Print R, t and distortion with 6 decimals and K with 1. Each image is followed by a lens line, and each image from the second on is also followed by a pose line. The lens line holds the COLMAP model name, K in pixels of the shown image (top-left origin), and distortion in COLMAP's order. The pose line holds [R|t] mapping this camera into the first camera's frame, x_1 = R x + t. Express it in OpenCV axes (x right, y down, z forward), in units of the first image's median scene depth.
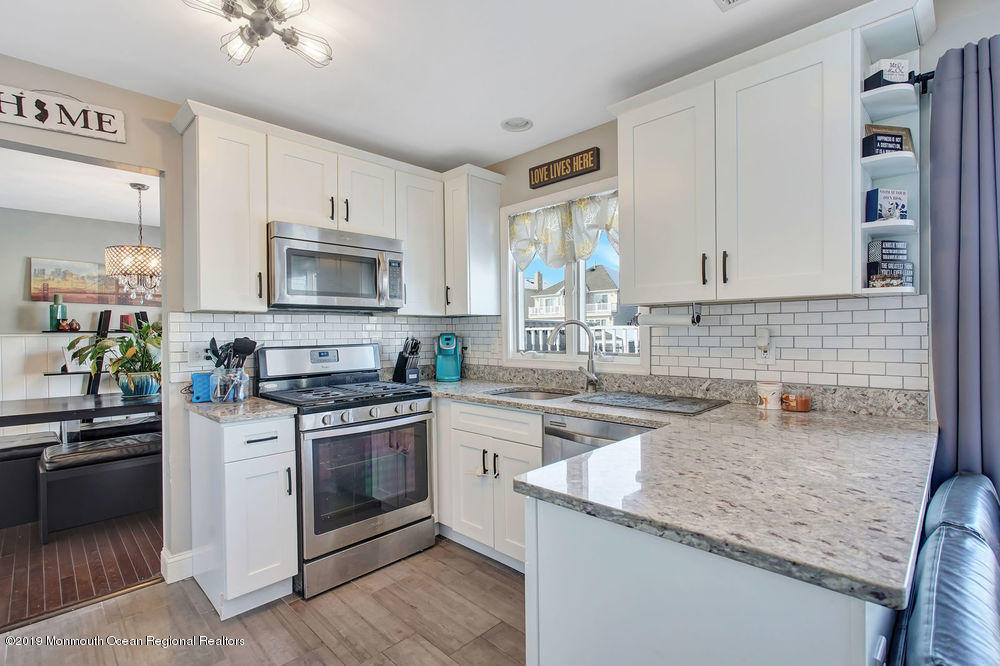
lens RADIAL K [[466.3, 0, 500.0], [0, 466.3, 333.0], [0, 0, 1]] dist [-0.000103, 0.000206]
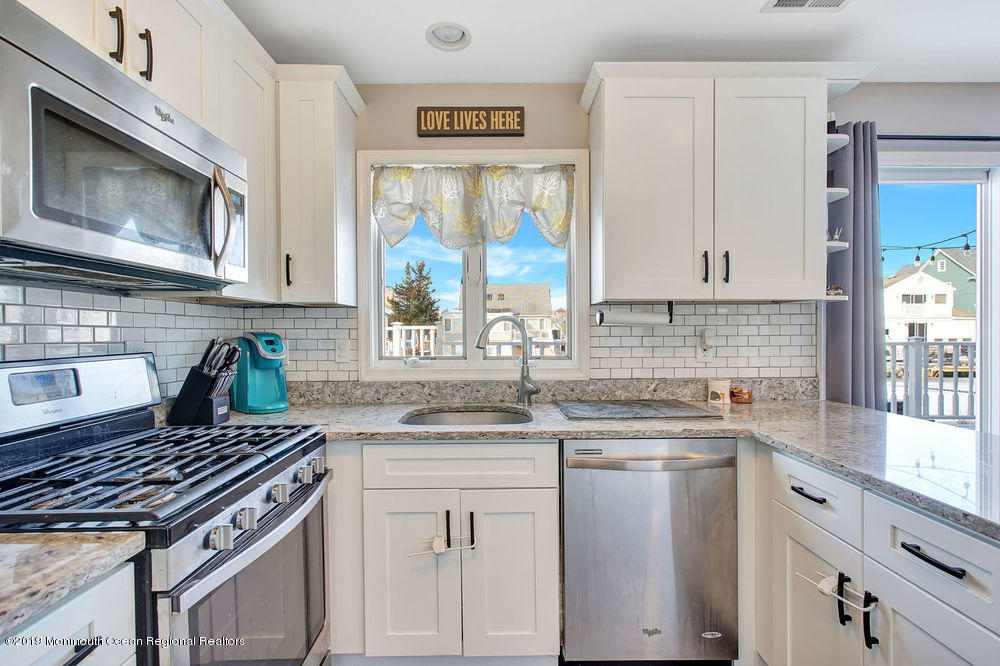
lens RADIAL K [[466.3, 0, 500.0], [0, 466.3, 333.0], [0, 0, 1]] dist [-0.000103, 0.000206]
pose [[0.707878, 0.004413, 0.706321, -0.387172], [-0.000862, 0.999985, -0.005384, 0.004827], [-0.706334, 0.003203, 0.707872, 0.426312]]
